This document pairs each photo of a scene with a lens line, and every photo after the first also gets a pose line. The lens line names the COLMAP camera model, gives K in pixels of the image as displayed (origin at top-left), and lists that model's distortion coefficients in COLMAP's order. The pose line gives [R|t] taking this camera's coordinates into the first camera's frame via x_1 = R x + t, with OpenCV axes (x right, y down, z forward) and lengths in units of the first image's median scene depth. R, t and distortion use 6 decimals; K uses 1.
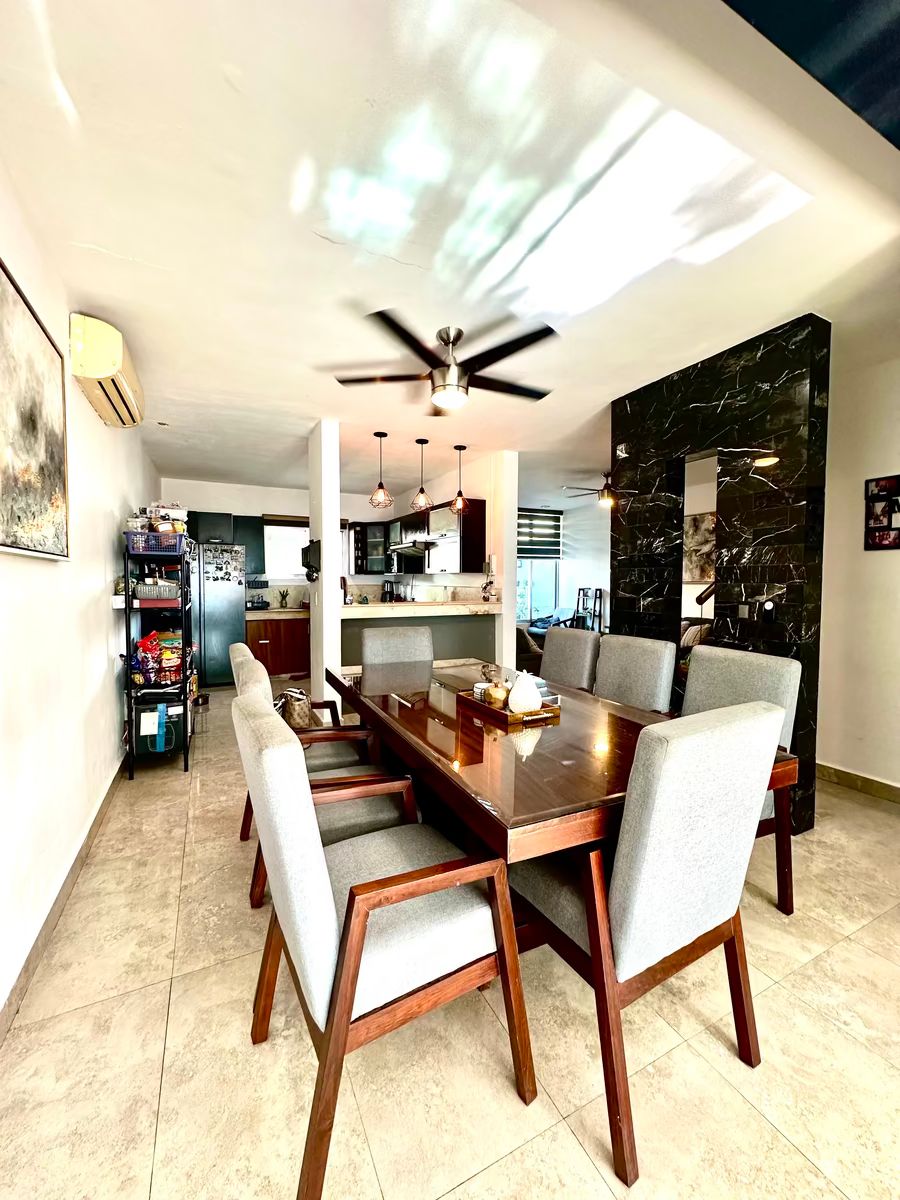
lens RADIAL K [[477.5, 0, 450.0], [0, 477.5, 600.0], [0, 0, 1]] dist [-0.003957, 0.001640]
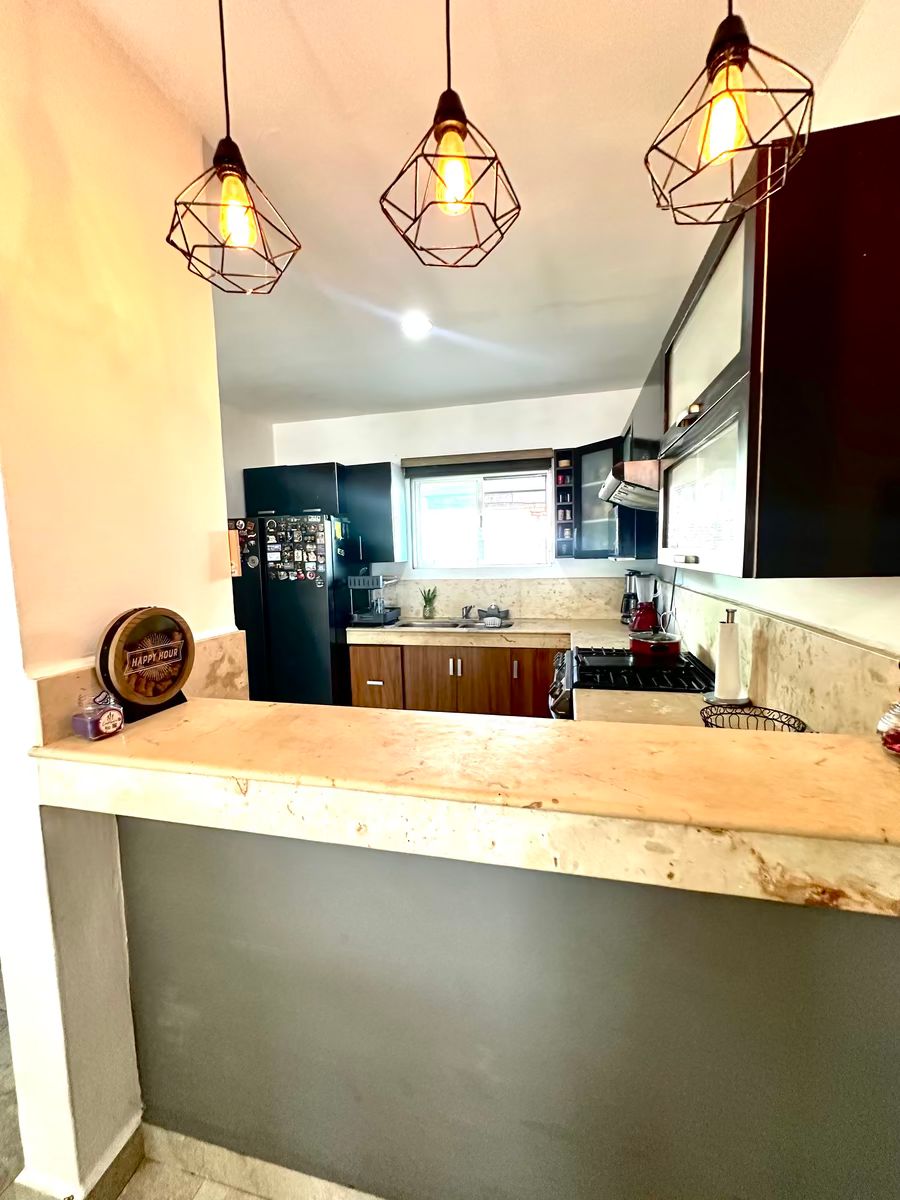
lens RADIAL K [[477.5, 0, 450.0], [0, 477.5, 600.0], [0, 0, 1]] dist [-0.003957, 0.001640]
pose [[0.761260, 0.039127, -0.647265, 0.038450], [0.003630, 0.997905, 0.064592, -0.043890], [0.648437, -0.051521, 0.759523, 0.551108]]
